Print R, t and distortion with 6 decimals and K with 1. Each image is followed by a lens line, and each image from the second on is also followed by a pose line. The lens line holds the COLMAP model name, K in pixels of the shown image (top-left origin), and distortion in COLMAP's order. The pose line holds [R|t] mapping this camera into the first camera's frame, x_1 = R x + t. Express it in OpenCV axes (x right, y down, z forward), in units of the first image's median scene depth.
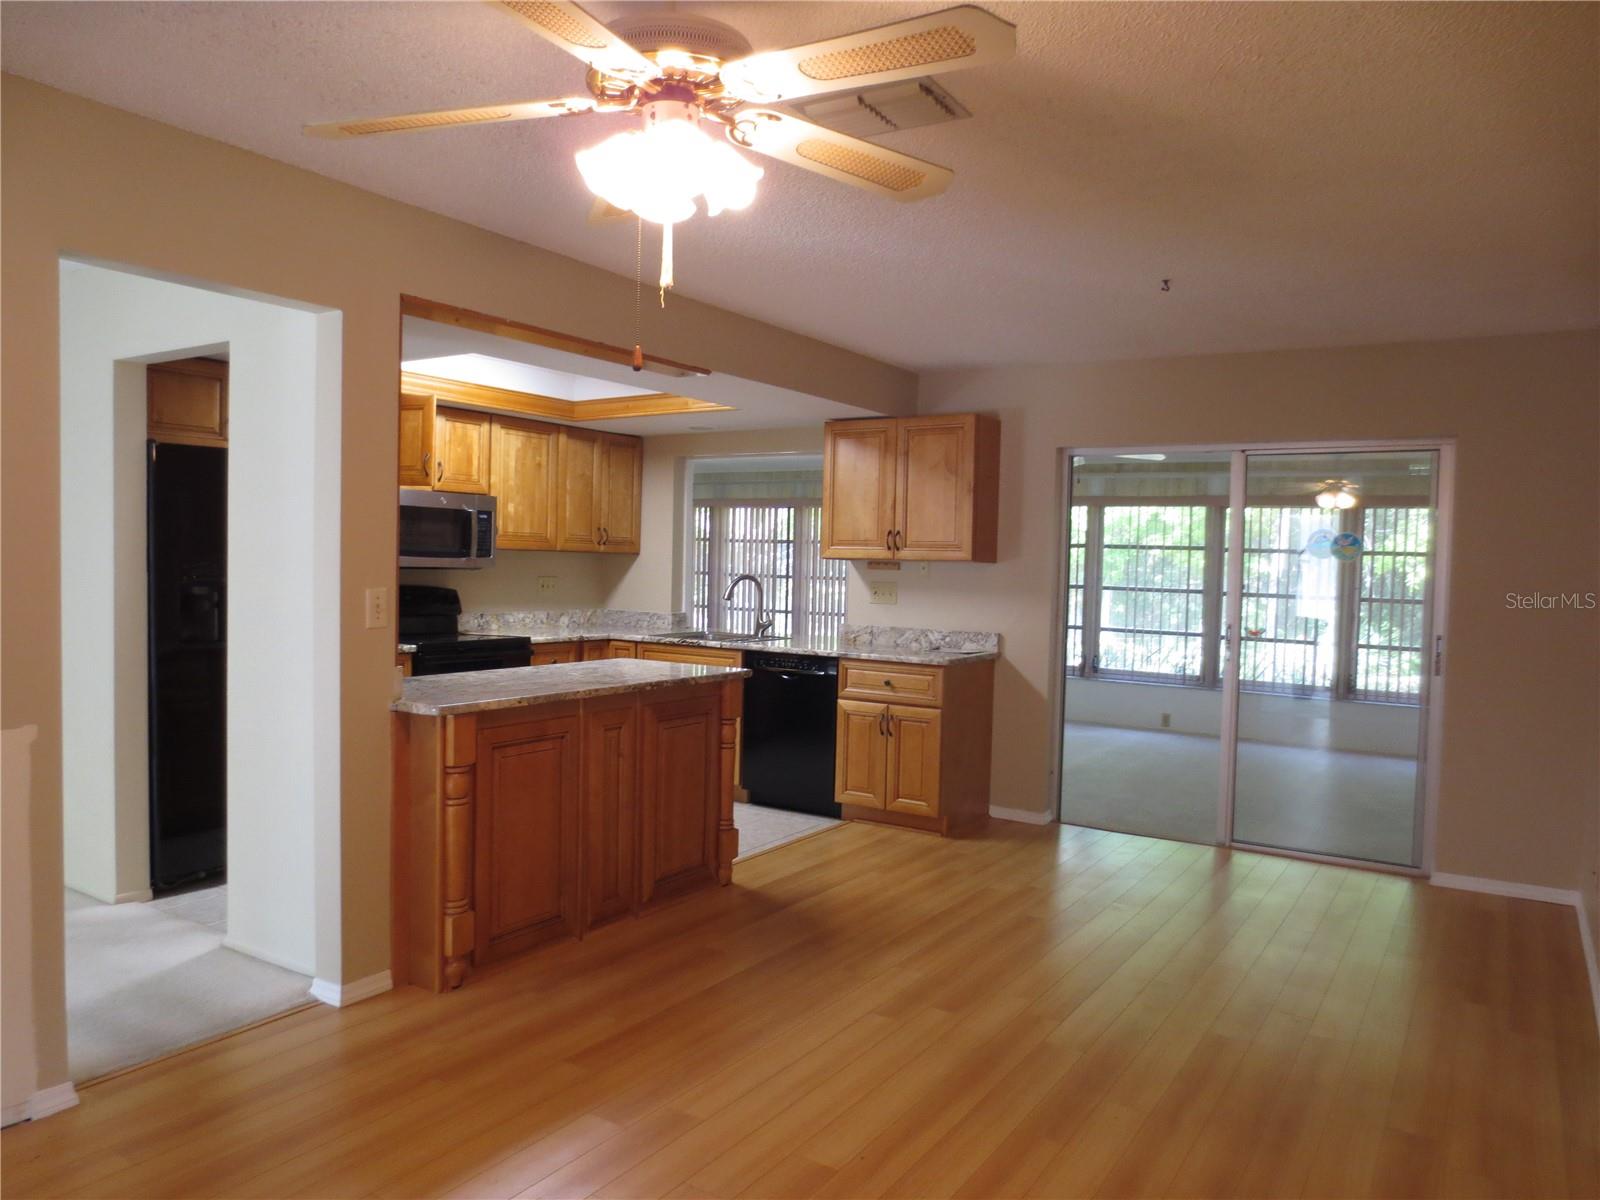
lens RADIAL K [[1134.5, 0, 802.4], [0, 1134.5, 602.0], [0, 0, 1]] dist [-0.035992, 0.016839]
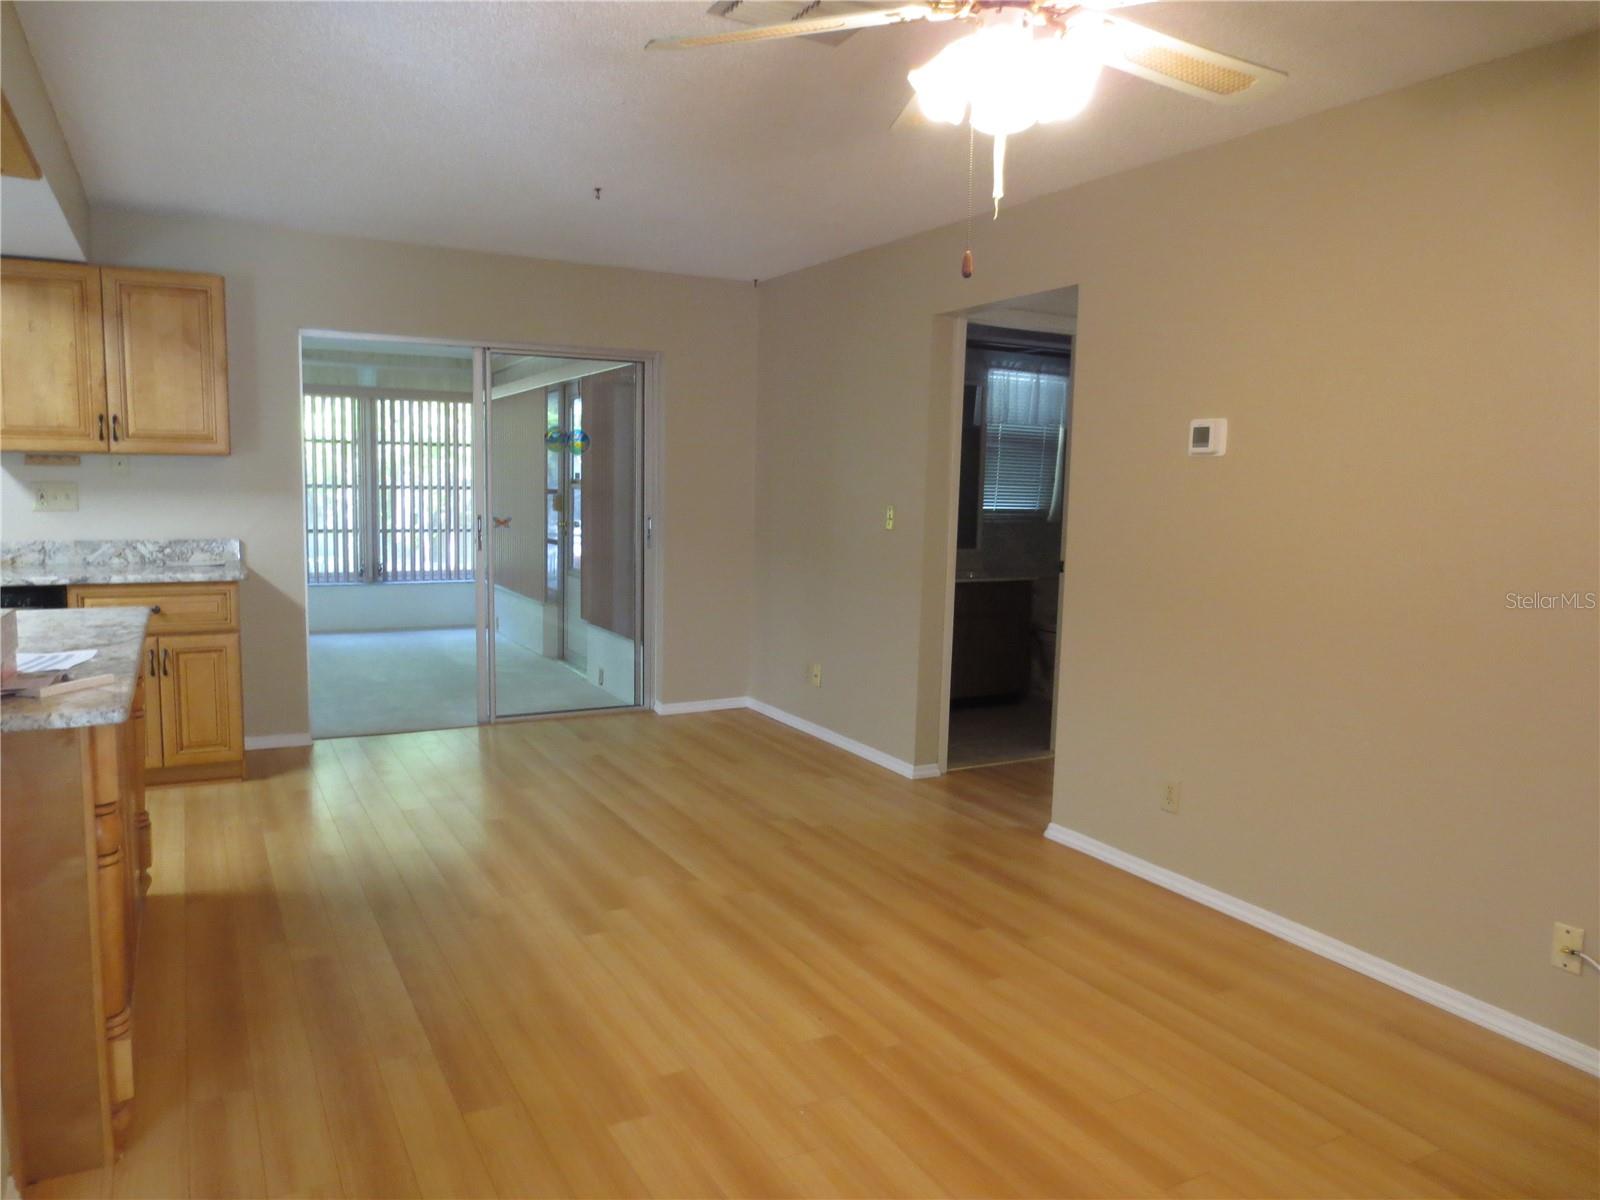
lens RADIAL K [[1134.5, 0, 796.0], [0, 1134.5, 590.9], [0, 0, 1]] dist [-0.035992, 0.016839]
pose [[0.485213, -0.105994, 0.867948, -0.360047], [0.024498, 0.993884, 0.107678, -0.014354], [-0.874053, -0.030984, 0.484842, 0.212740]]
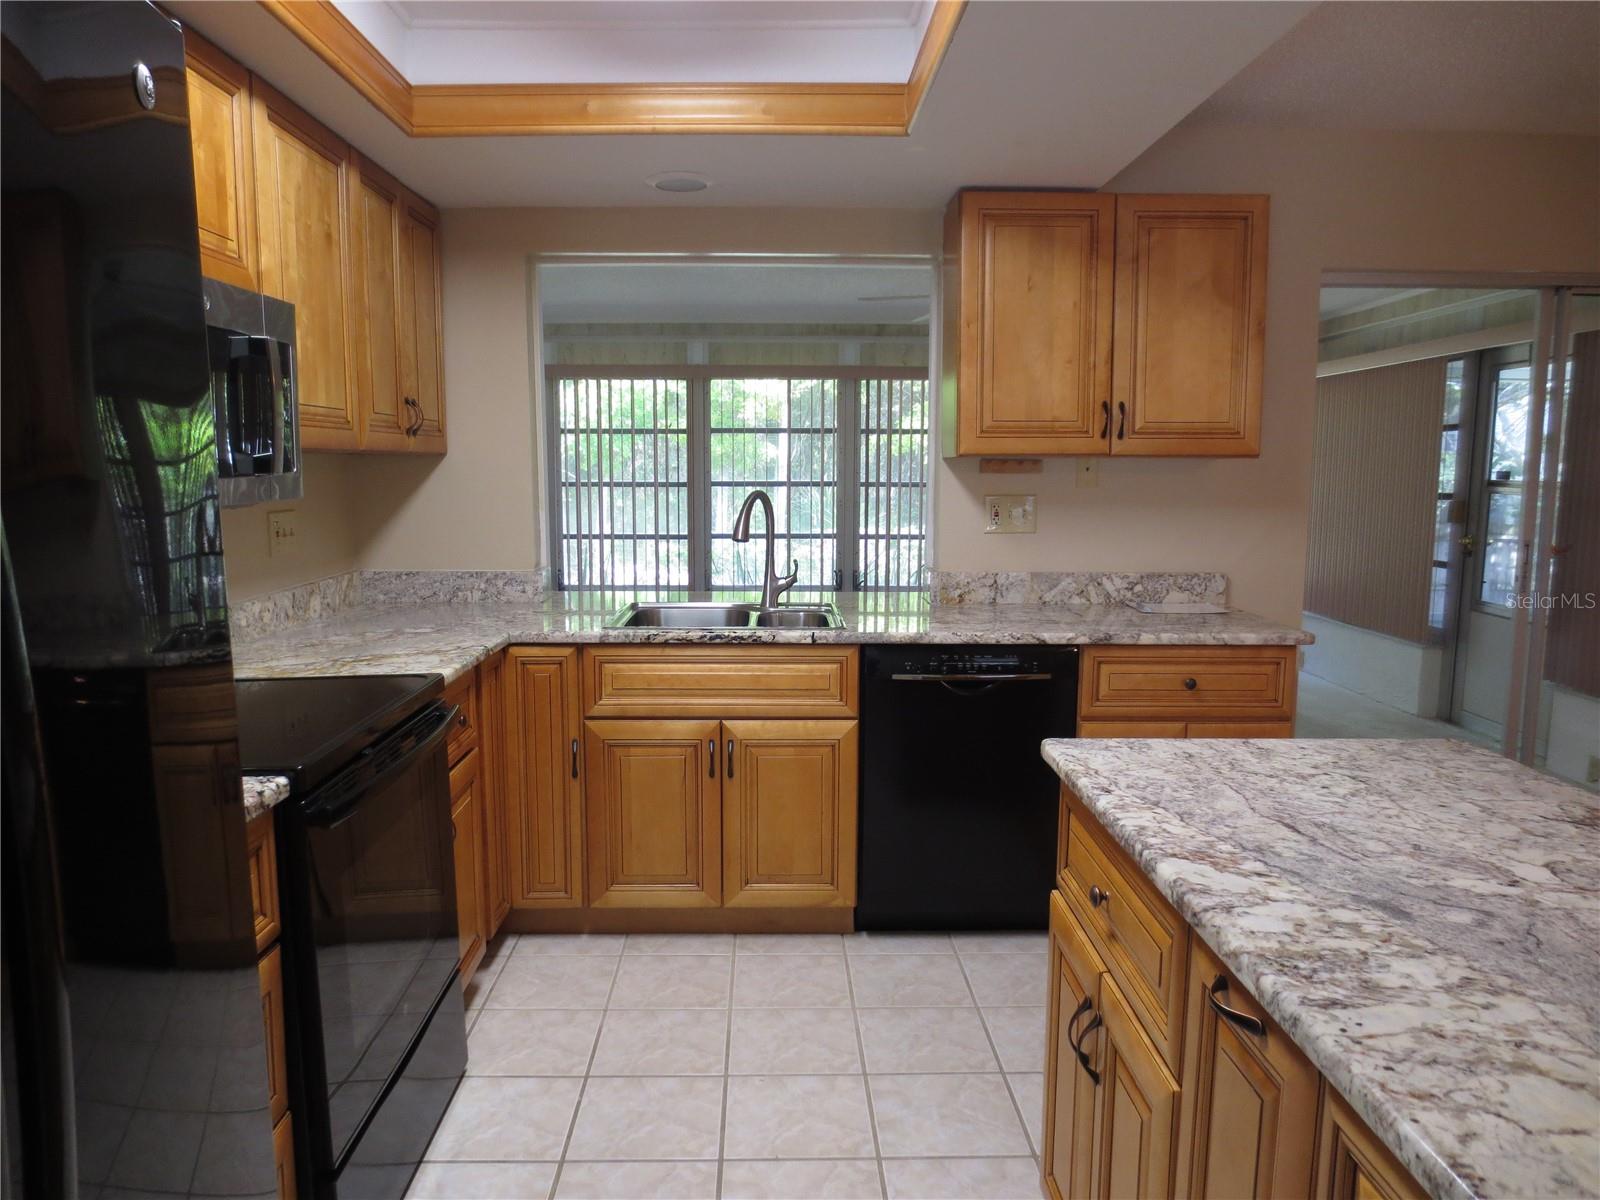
lens RADIAL K [[1134.5, 0, 795.4], [0, 1134.5, 626.0], [0, 0, 1]] dist [-0.035992, 0.016839]
pose [[0.828229, -0.105708, 0.550329, -0.354719], [0.037102, 0.990236, 0.134370, -0.034357], [-0.559160, -0.090871, 0.824065, 0.611575]]
